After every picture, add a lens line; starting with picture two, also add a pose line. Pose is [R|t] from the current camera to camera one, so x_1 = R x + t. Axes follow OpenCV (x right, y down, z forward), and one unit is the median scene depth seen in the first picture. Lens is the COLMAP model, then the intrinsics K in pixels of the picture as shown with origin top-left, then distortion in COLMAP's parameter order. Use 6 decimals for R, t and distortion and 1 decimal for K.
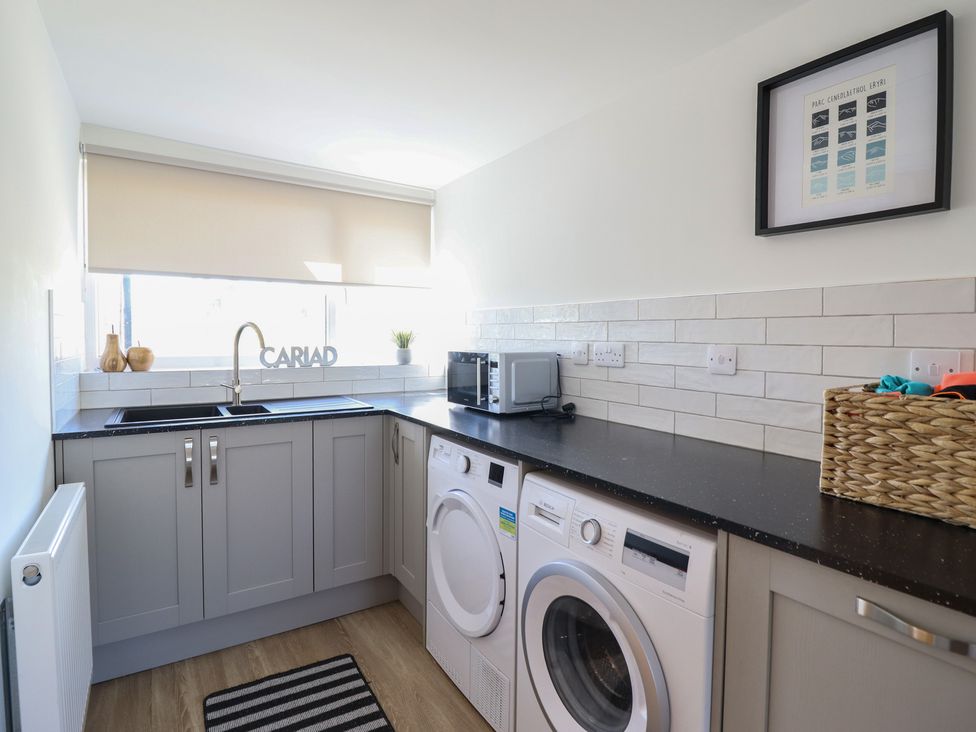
lens RADIAL K [[524.0, 0, 496.8], [0, 524.0, 357.6], [0, 0, 1]] dist [-0.014371, -0.005150]
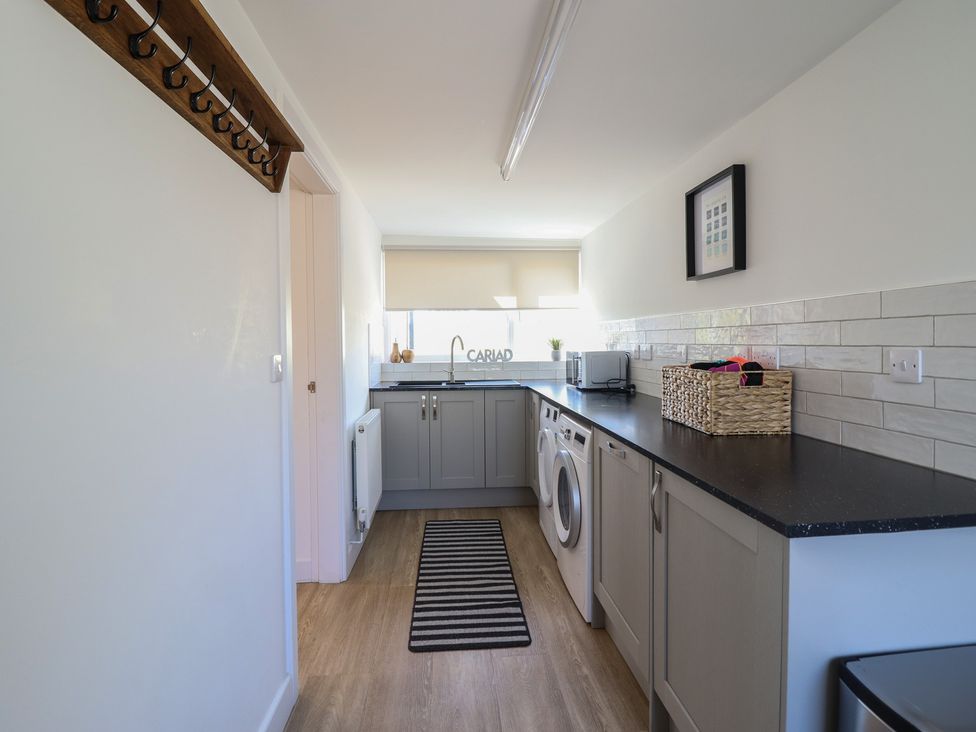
lens RADIAL K [[524.0, 0, 484.8], [0, 524.0, 365.9], [0, 0, 1]] dist [-0.014371, -0.005150]
pose [[0.876221, 0.008452, -0.481835, 0.503212], [-0.006256, 0.999961, 0.006164, 0.026793], [0.481869, -0.002387, 0.876240, -0.560921]]
